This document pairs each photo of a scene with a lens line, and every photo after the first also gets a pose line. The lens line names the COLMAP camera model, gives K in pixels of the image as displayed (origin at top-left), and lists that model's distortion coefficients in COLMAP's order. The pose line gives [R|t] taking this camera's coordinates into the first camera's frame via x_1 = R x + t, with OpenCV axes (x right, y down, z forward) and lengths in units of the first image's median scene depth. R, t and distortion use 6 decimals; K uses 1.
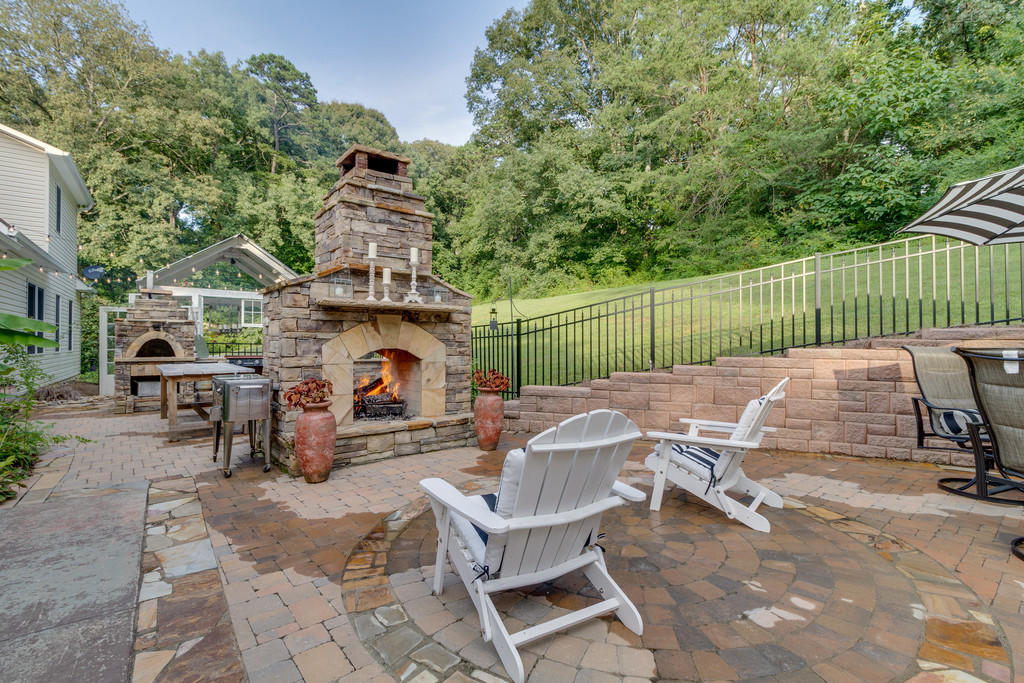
lens RADIAL K [[471.7, 0, 510.6], [0, 471.7, 343.0], [0, 0, 1]] dist [-0.000392, -0.000649]
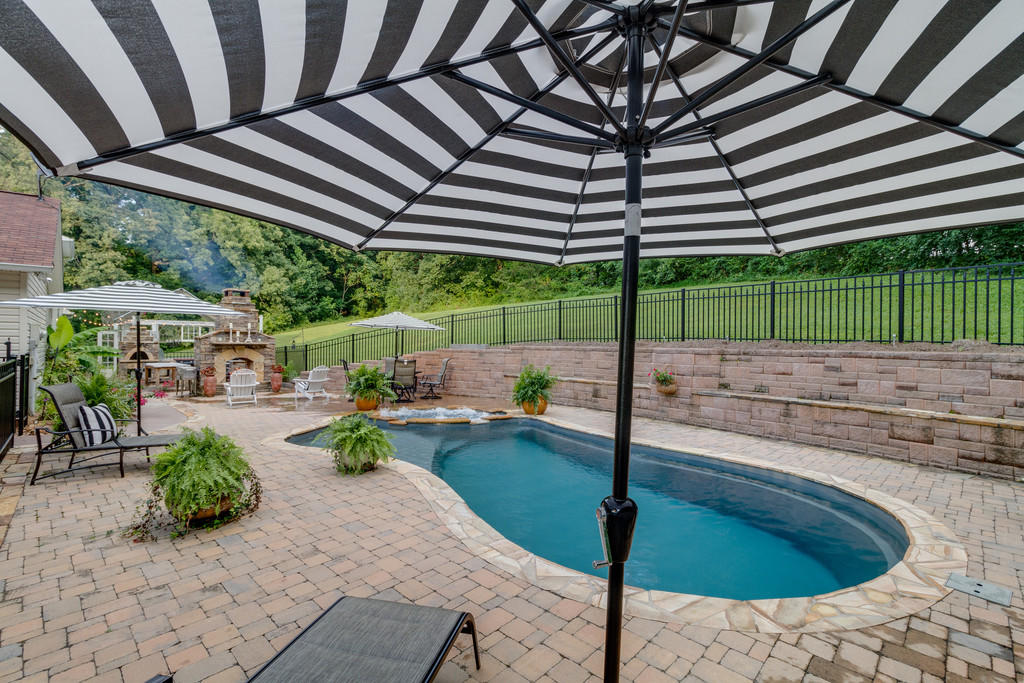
lens RADIAL K [[471.7, 0, 509.0], [0, 471.7, 342.2], [0, 0, 1]] dist [-0.000392, -0.000649]
pose [[0.994778, 0.002606, 0.102030, 0.169818], [-0.002498, 0.999996, -0.001185, -0.012942], [-0.102033, 0.000924, 0.994781, -0.319831]]
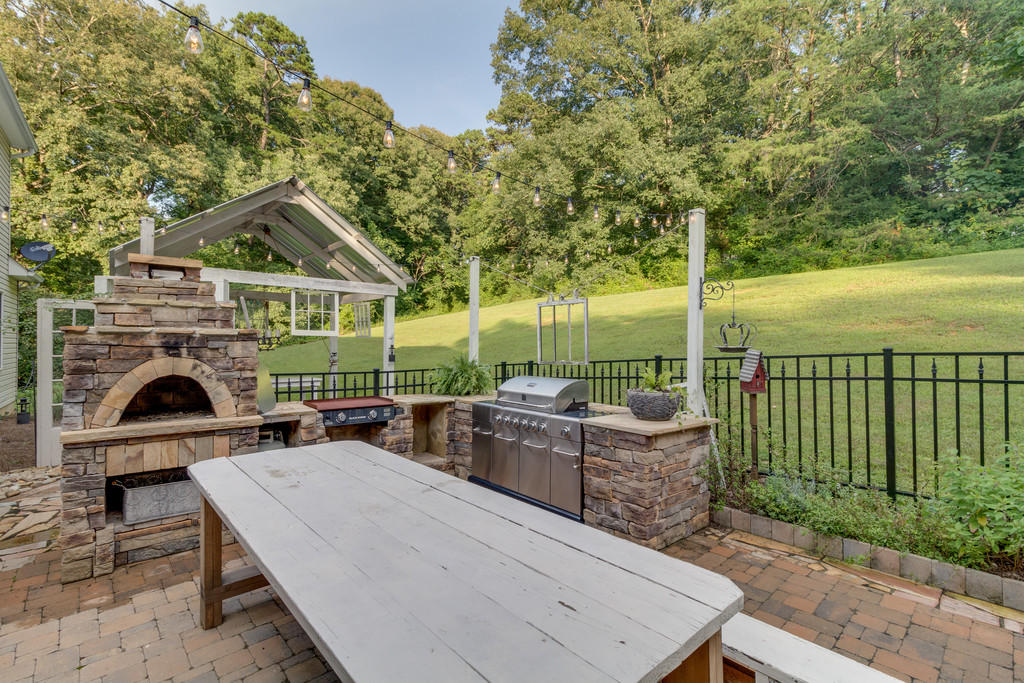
lens RADIAL K [[471.7, 0, 513.0], [0, 471.7, 342.8], [0, 0, 1]] dist [-0.000392, -0.000649]
pose [[0.998612, 0.001081, 0.052657, -0.125717], [-0.001117, 0.999999, 0.000660, -0.009913], [-0.052657, -0.000718, 0.998612, 0.152075]]
